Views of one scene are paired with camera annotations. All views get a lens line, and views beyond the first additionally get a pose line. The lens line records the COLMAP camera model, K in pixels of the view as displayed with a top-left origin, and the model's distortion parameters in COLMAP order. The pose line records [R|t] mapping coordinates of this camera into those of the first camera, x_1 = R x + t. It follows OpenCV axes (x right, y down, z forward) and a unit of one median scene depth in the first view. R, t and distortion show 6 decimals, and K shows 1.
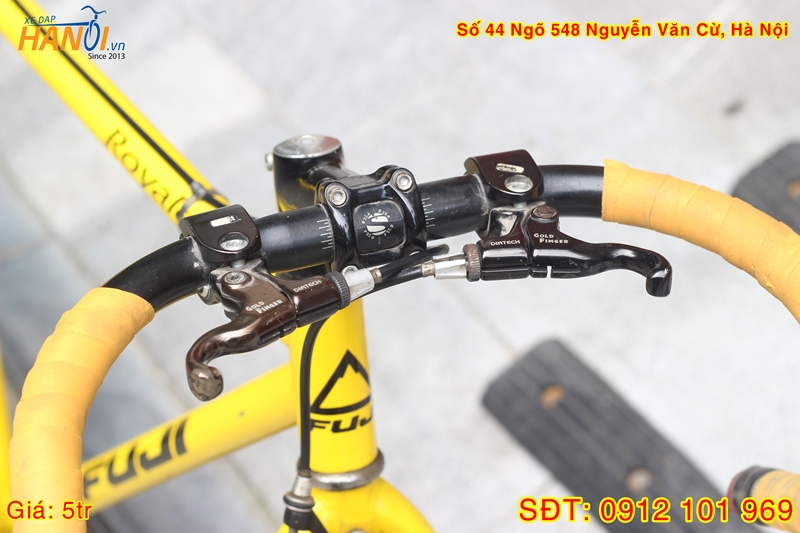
lens RADIAL K [[1936.5, 0, 400.0], [0, 1936.5, 266.5], [0, 0, 1]] dist [-0.061125, -0.538601]
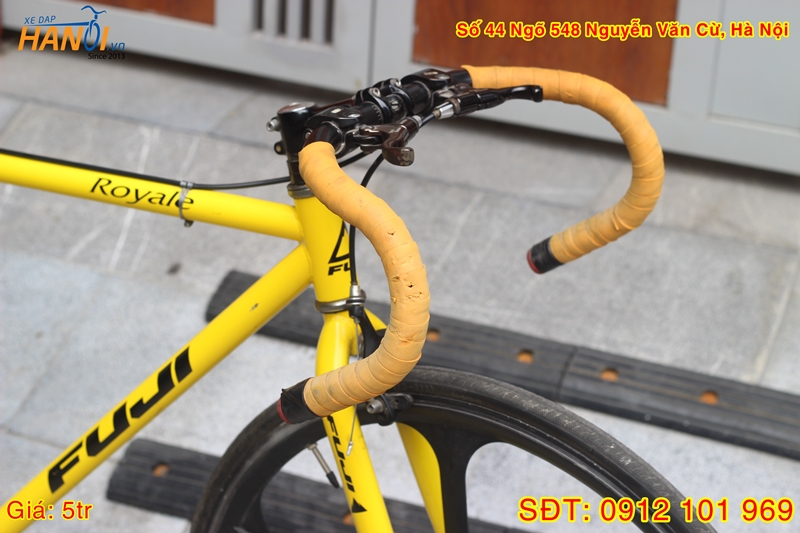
lens RADIAL K [[1936.5, 0, 400.0], [0, 1936.5, 266.5], [0, 0, 1]] dist [-0.061125, -0.538601]
pose [[0.808011, -0.210978, 0.550096, -0.602928], [0.338625, 0.930362, -0.140570, 0.218022], [-0.482131, 0.299858, 0.823185, -0.283211]]
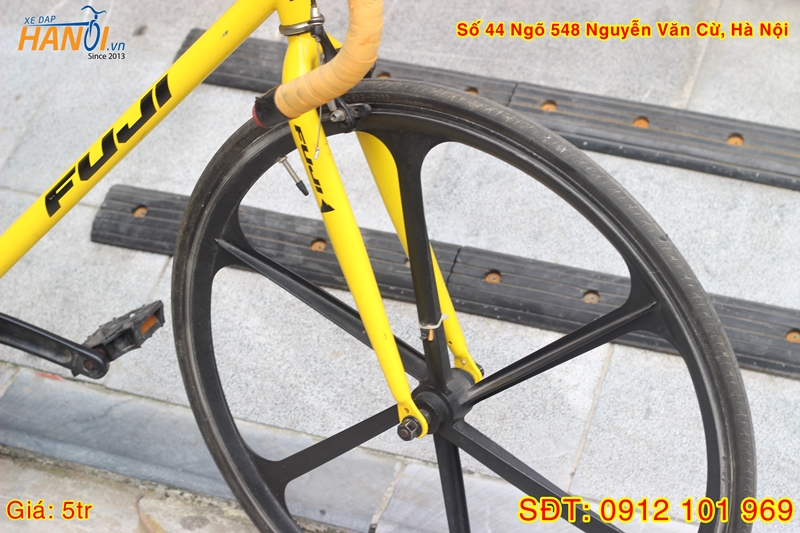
lens RADIAL K [[1922.6, 0, 400.0], [0, 1922.6, 266.5], [0, 0, 1]] dist [-0.069686, -0.495464]
pose [[0.782254, -0.303609, 0.543967, -0.690561], [0.382735, 0.923190, -0.035125, 0.279231], [-0.491521, 0.235672, 0.838371, -0.371495]]
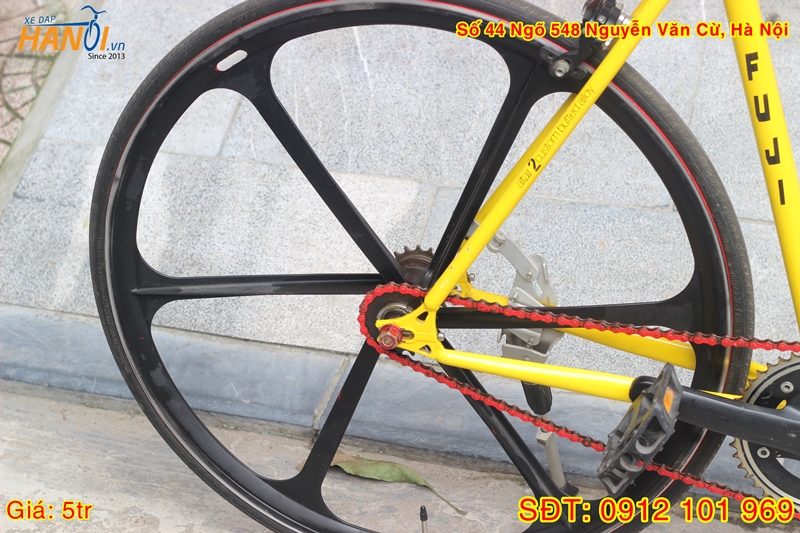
lens RADIAL K [[1901.4, 0, 400.0], [0, 1901.4, 266.5], [0, 0, 1]] dist [-0.053034, -0.327260]
pose [[0.738514, -0.395442, 0.546098, -1.050443], [0.459680, 0.887830, 0.021251, -0.101057], [-0.493246, 0.235337, 0.837452, 0.098522]]
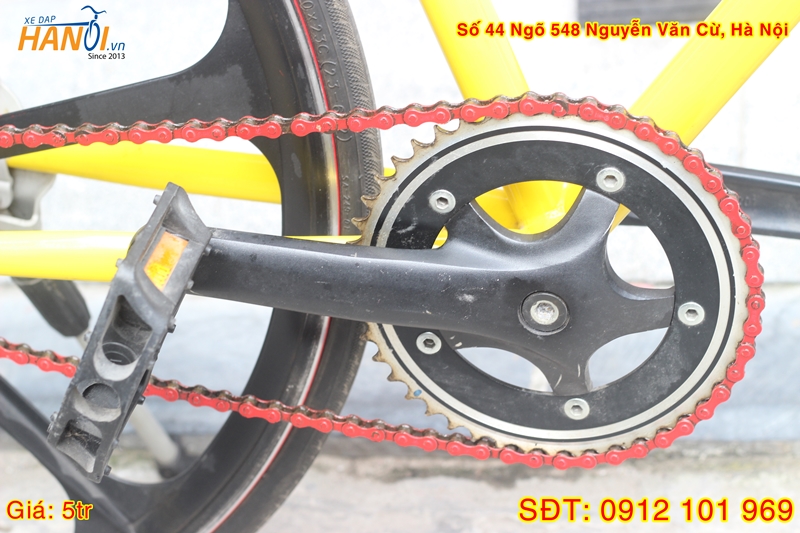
lens RADIAL K [[1936.5, 0, 400.0], [0, 1936.5, 266.5], [0, 0, 1]] dist [-0.061125, -0.538601]
pose [[0.660989, -0.511077, 0.549449, -0.588428], [0.585425, 0.809275, 0.048488, 0.084753], [-0.469436, 0.289611, 0.834119, 0.518714]]
